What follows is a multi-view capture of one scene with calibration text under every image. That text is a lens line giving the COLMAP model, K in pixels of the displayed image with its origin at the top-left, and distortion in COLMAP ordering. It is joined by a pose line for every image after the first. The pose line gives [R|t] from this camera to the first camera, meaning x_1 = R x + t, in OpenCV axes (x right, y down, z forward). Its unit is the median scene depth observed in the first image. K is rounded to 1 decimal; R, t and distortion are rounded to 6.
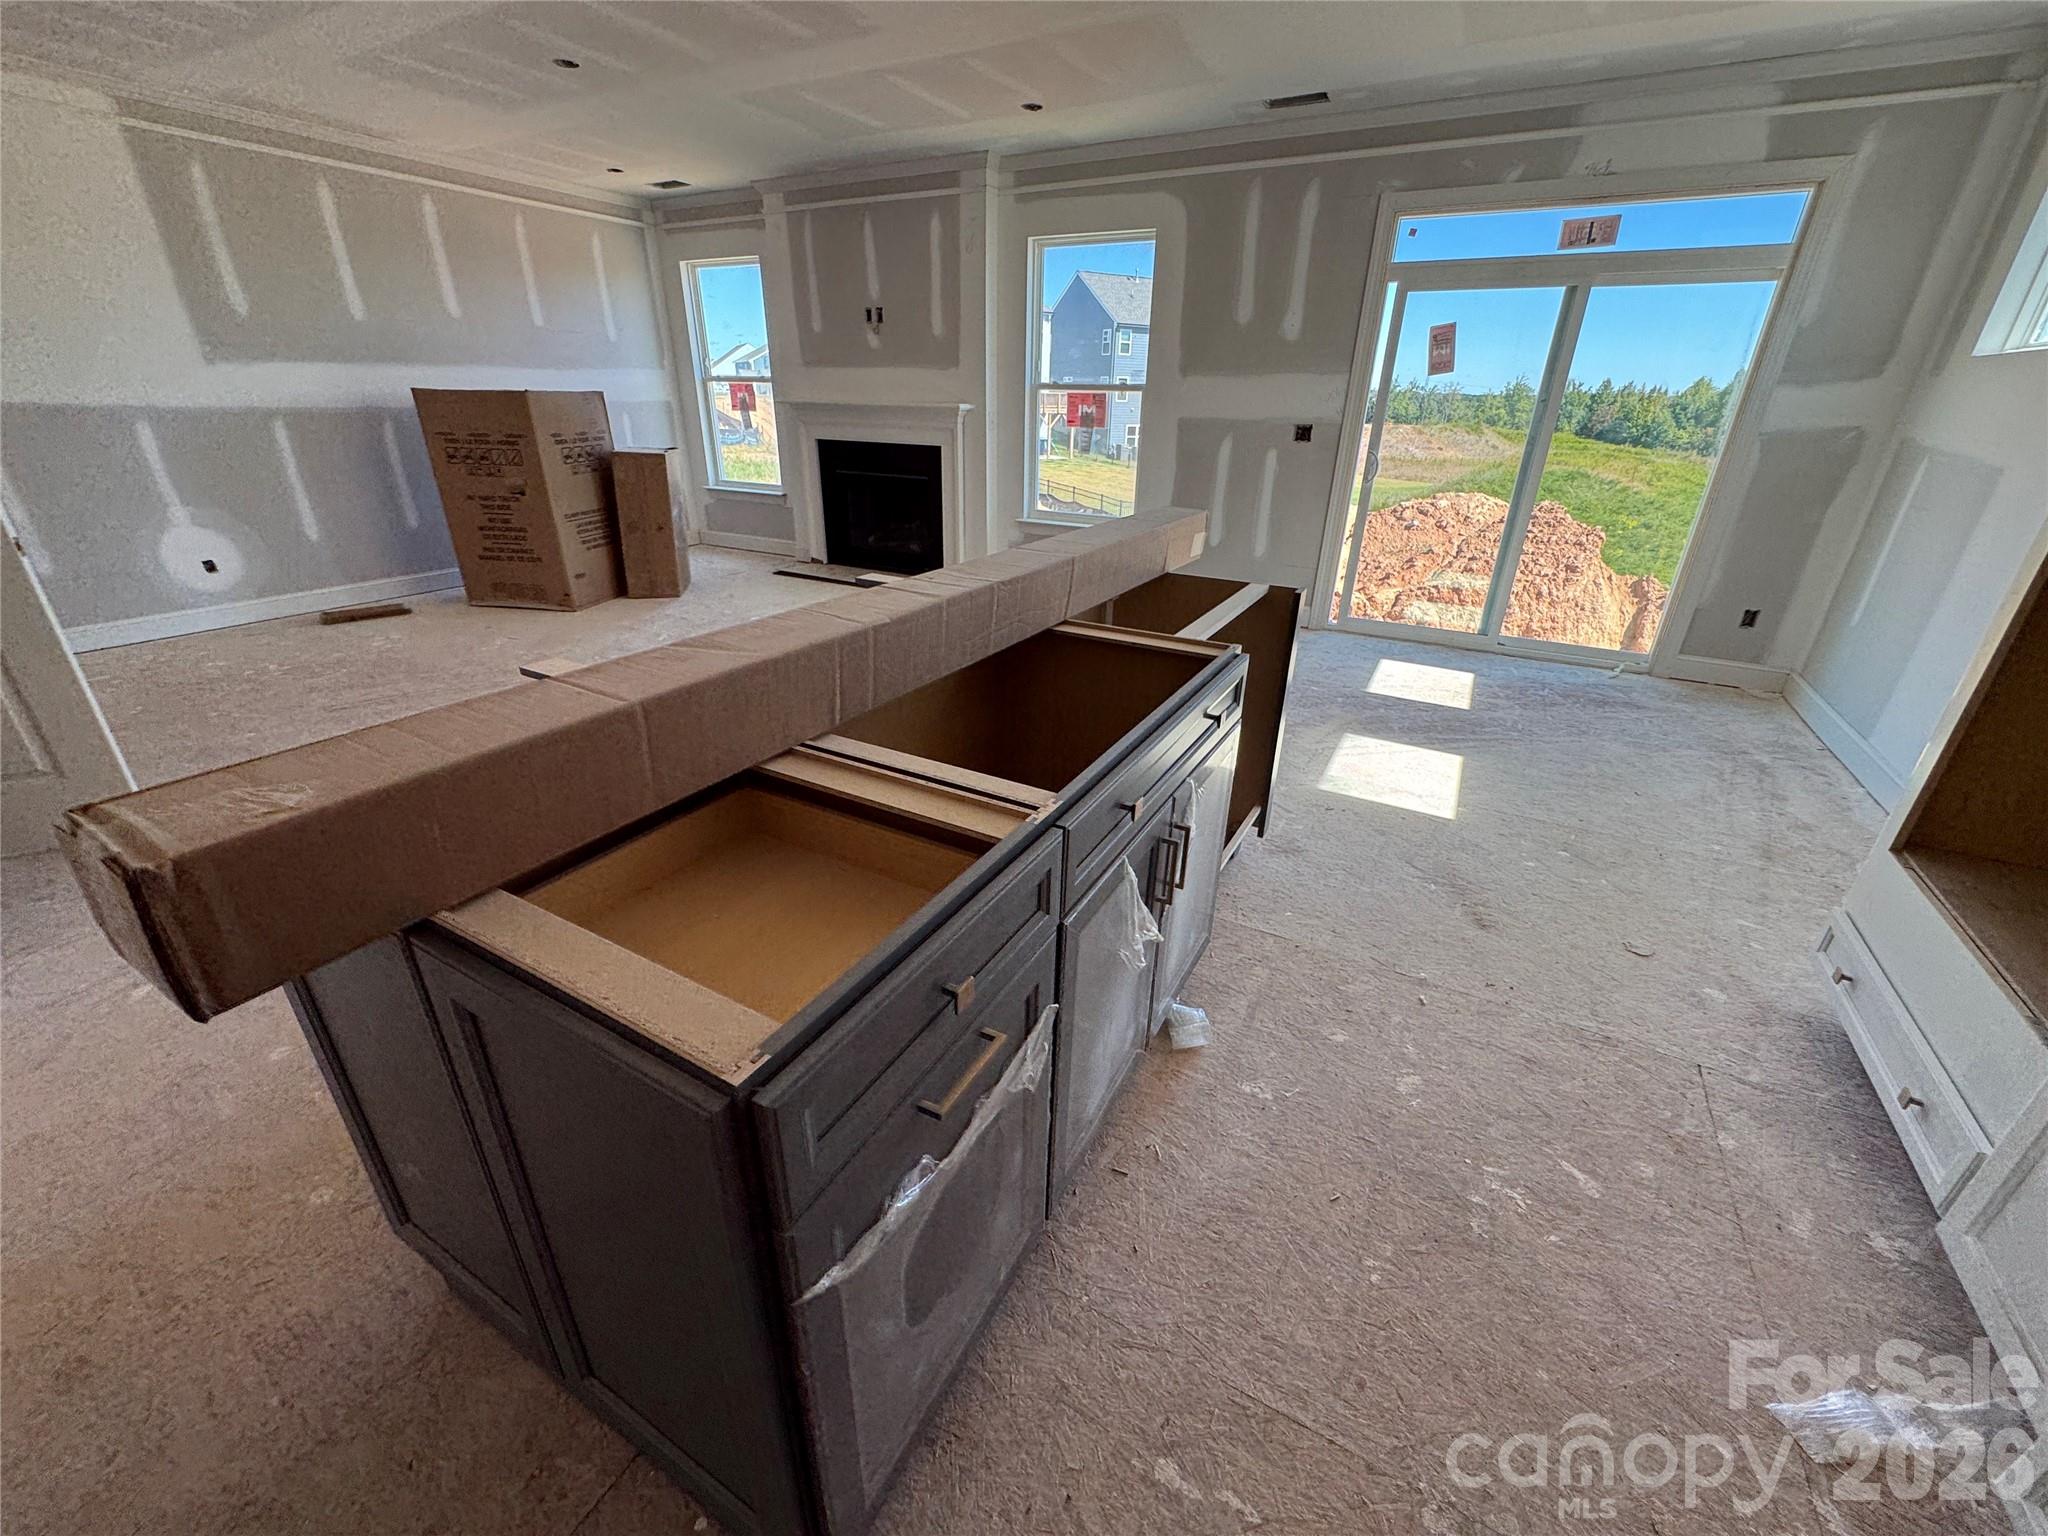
lens RADIAL K [[821.5, 0, 1022.7], [0, 821.5, 775.4], [0, 0, 1]] dist [-0.001919, 0.000400]
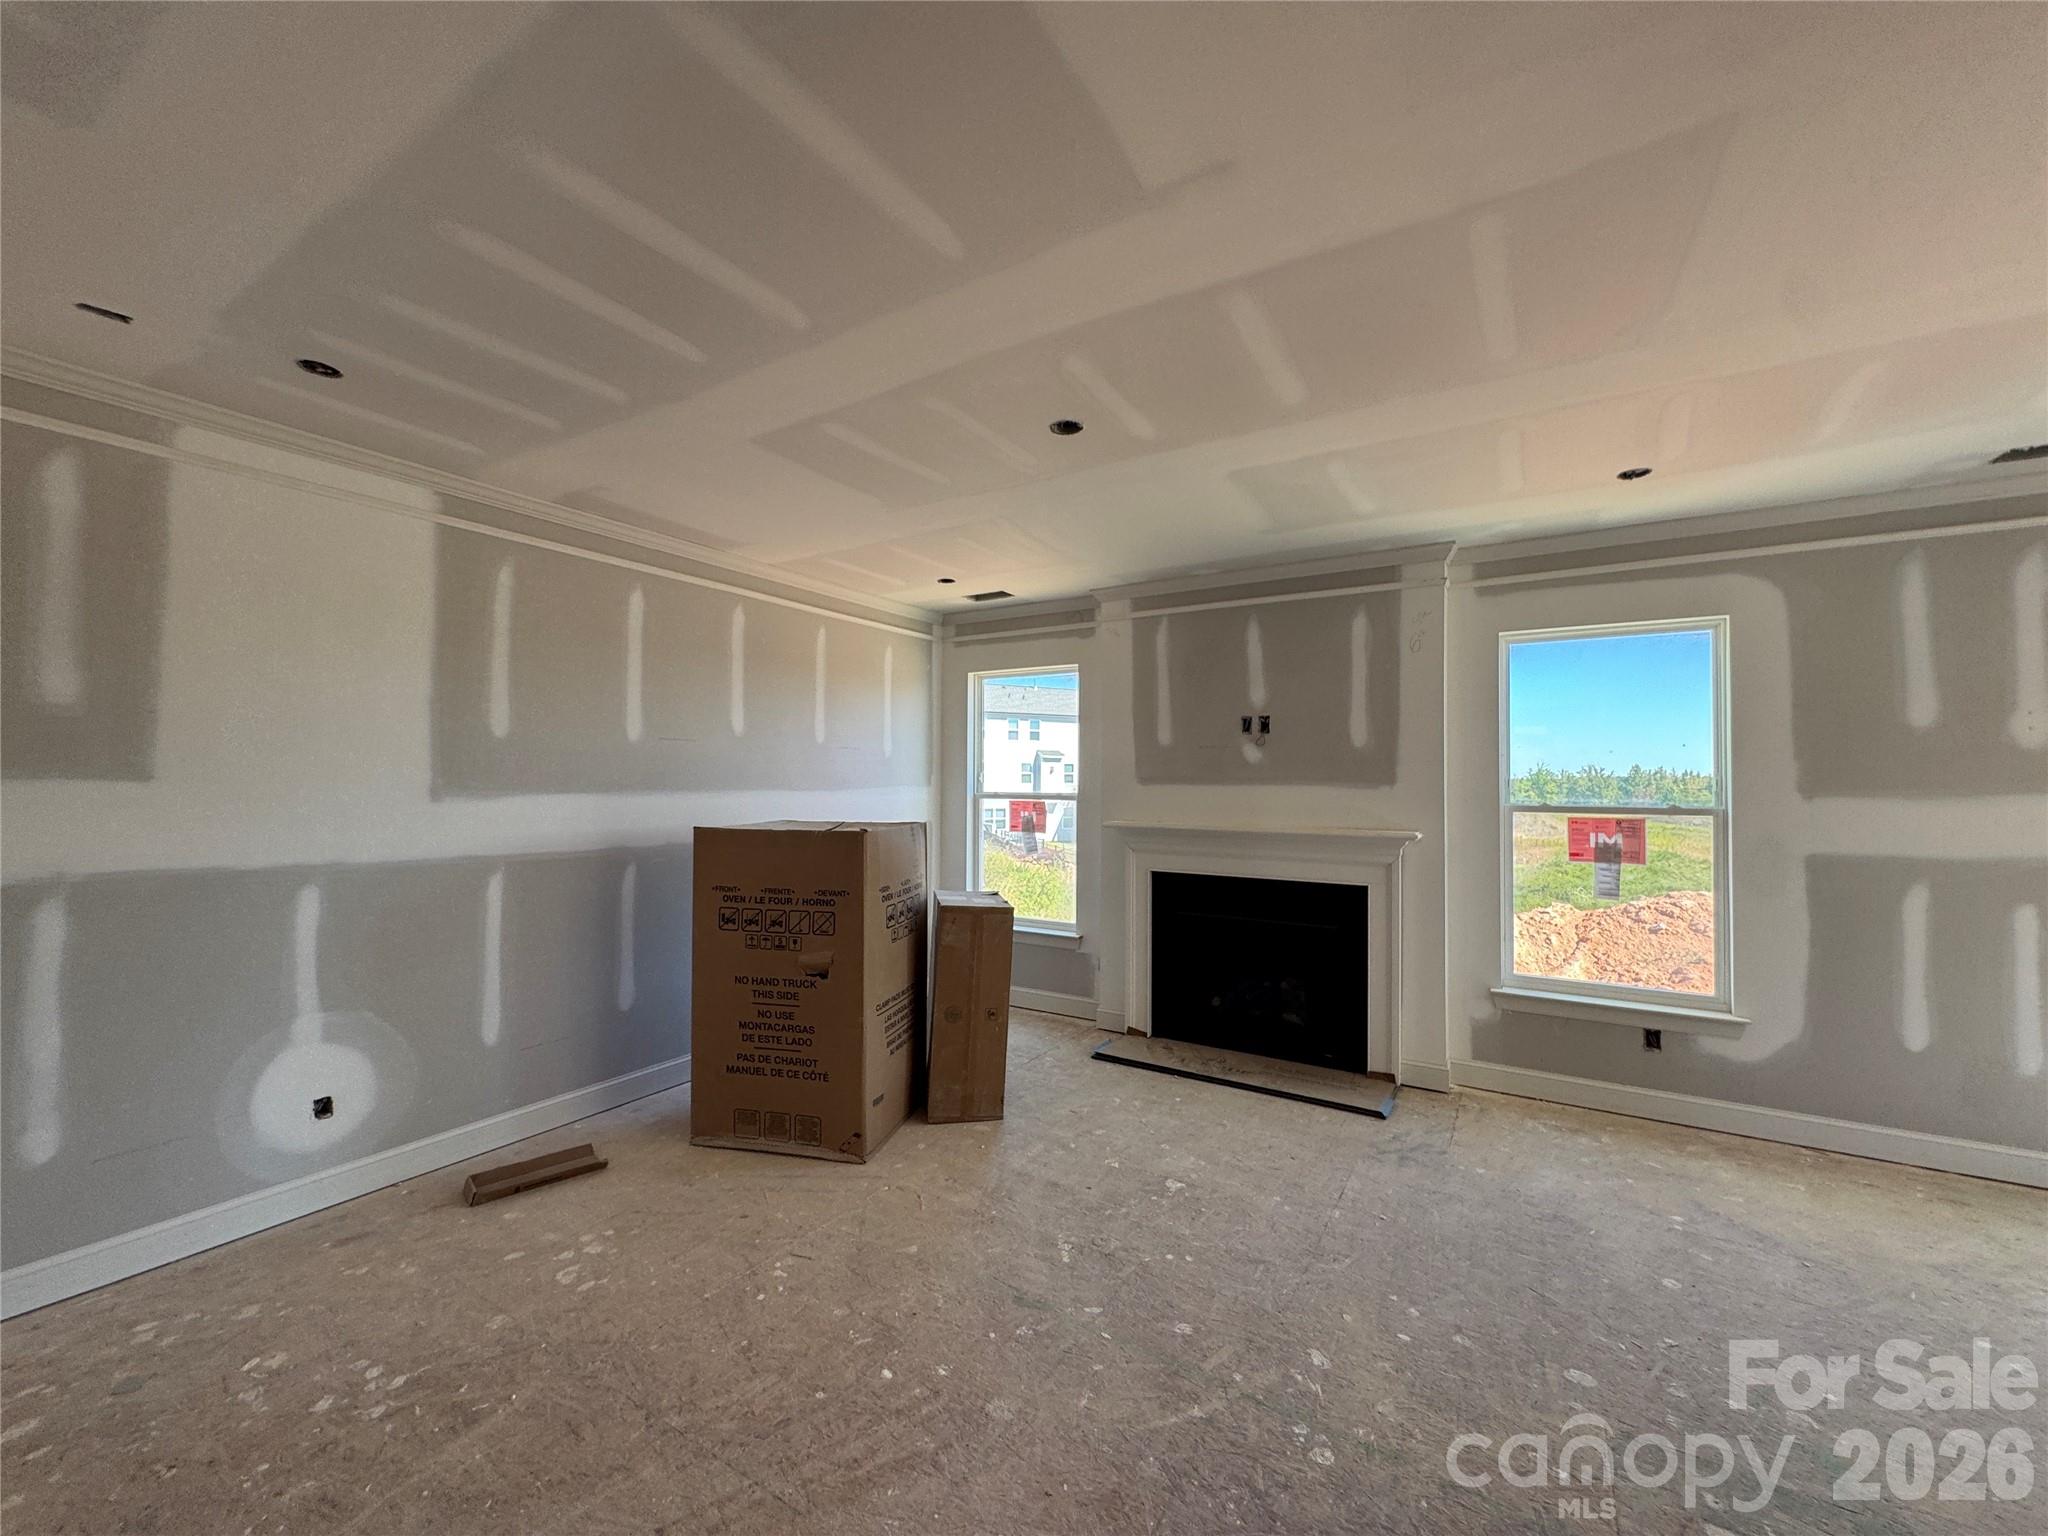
lens RADIAL K [[821.5, 0, 1017.2], [0, 821.5, 768.1], [0, 0, 1]] dist [-0.001919, 0.000400]
pose [[0.998355, -0.012419, -0.055967, -0.382057], [-0.013343, 0.899104, -0.437532, -0.190818], [0.055754, 0.437559, 0.897459, 0.325361]]
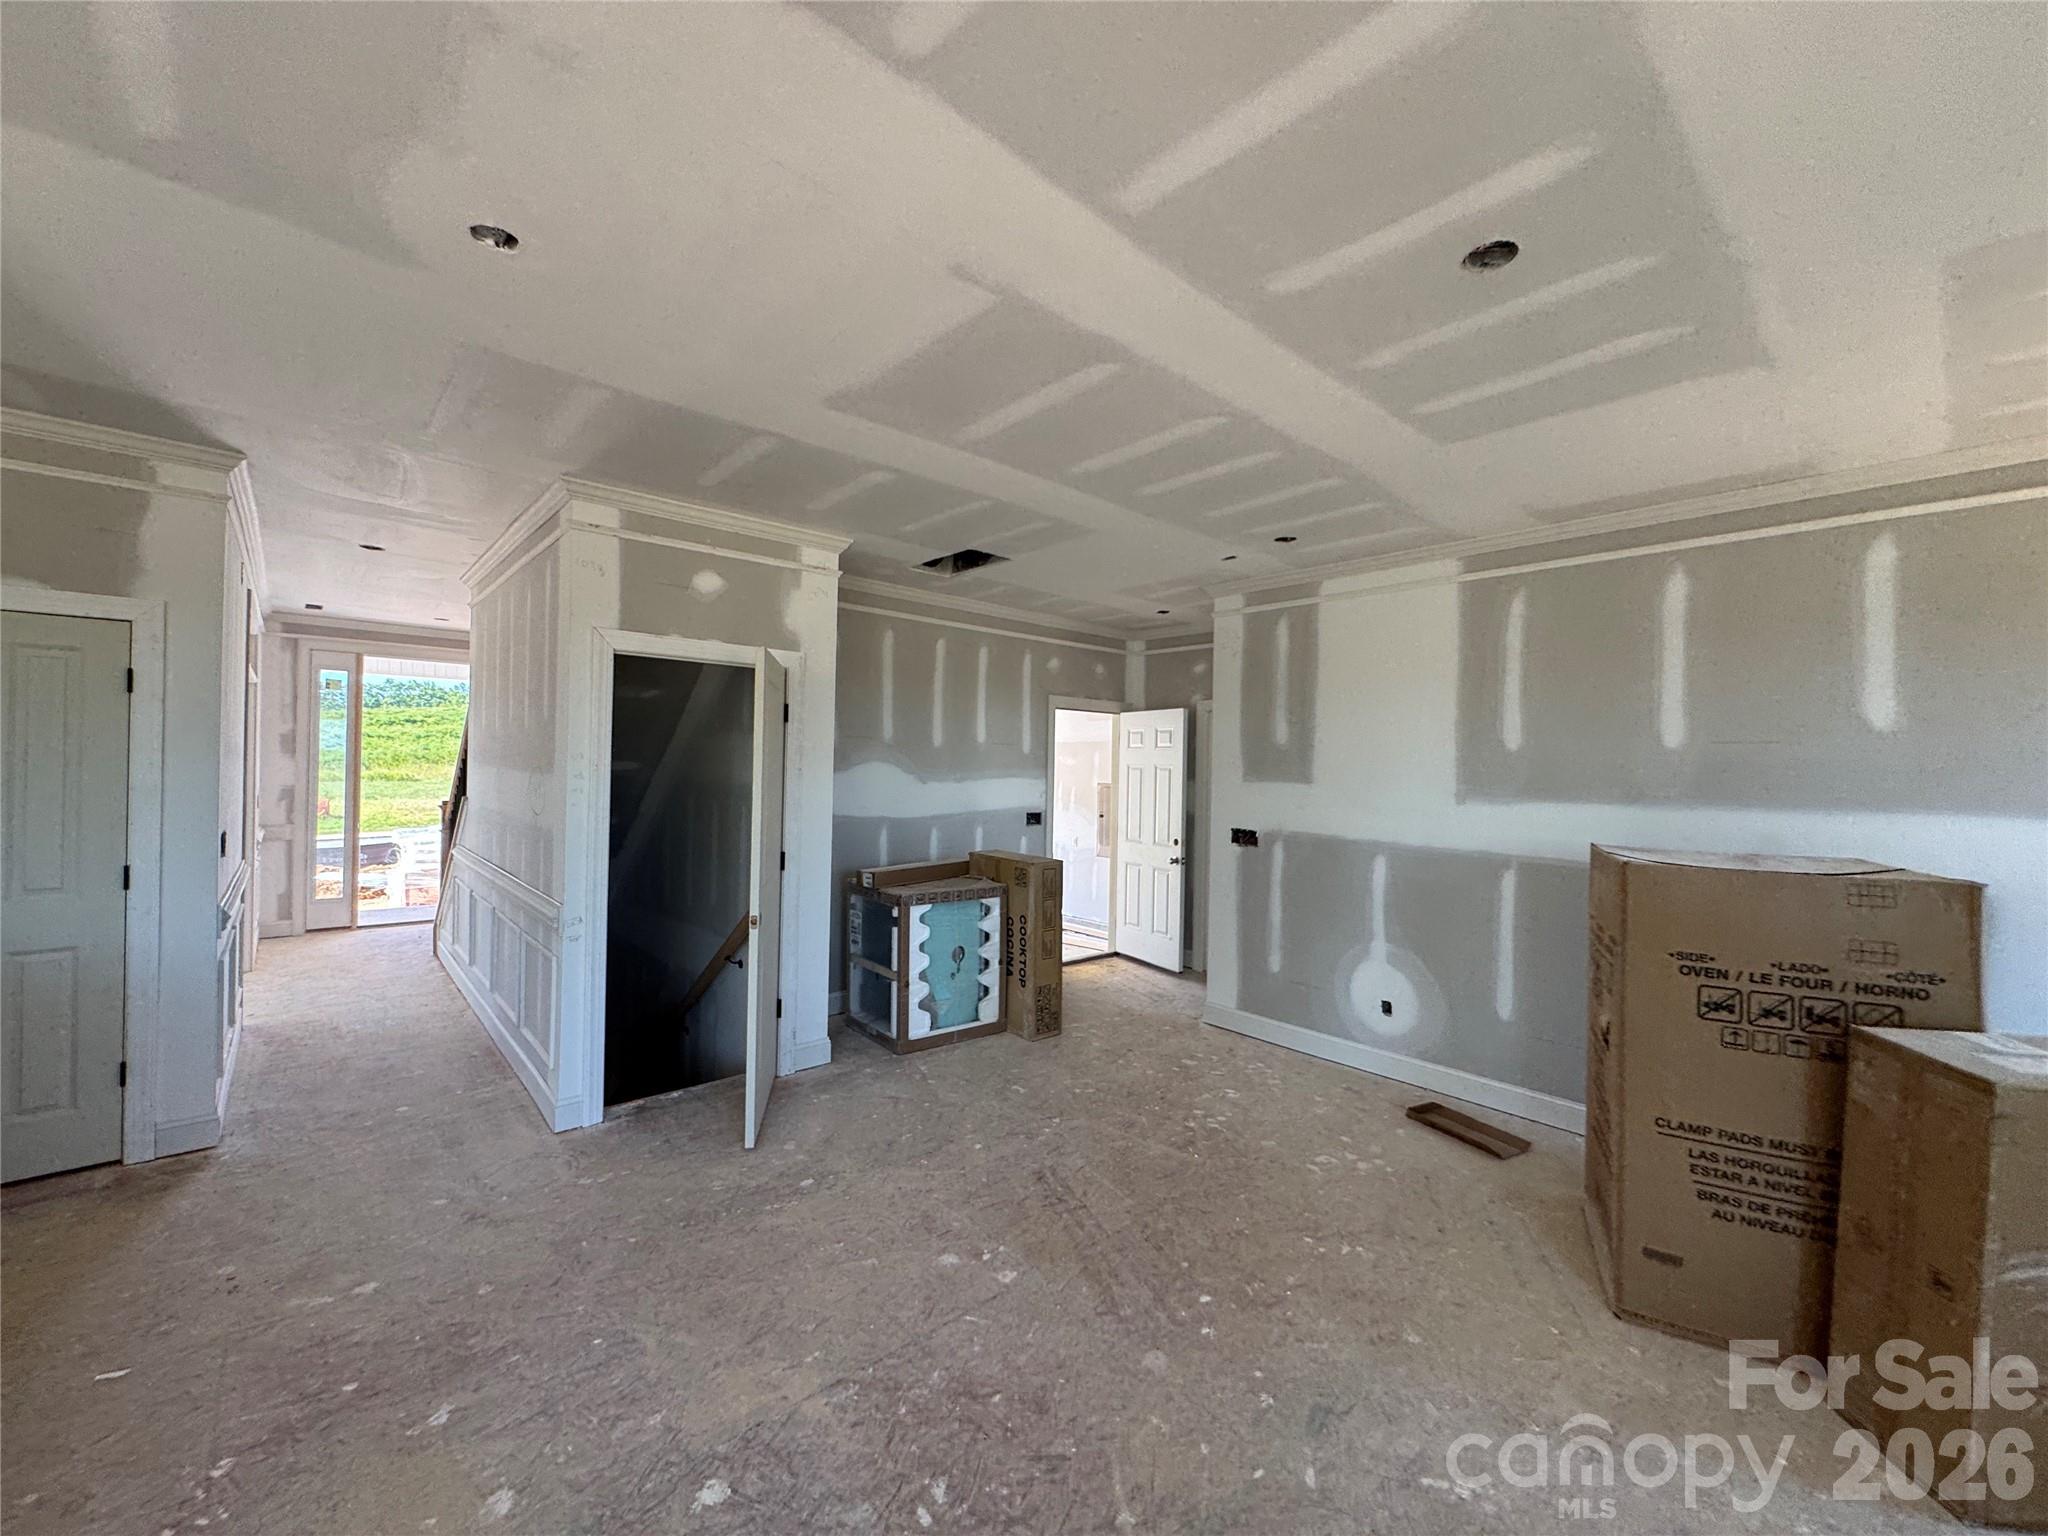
lens RADIAL K [[821.5, 0, 1029.8], [0, 821.5, 770.4], [0, 0, 1]] dist [-0.001919, 0.000400]
pose [[-0.326085, -0.023737, -0.945042, -0.019813], [-0.425648, 0.896303, 0.124356, -0.369277], [0.844093, 0.442806, -0.302375, 0.710799]]
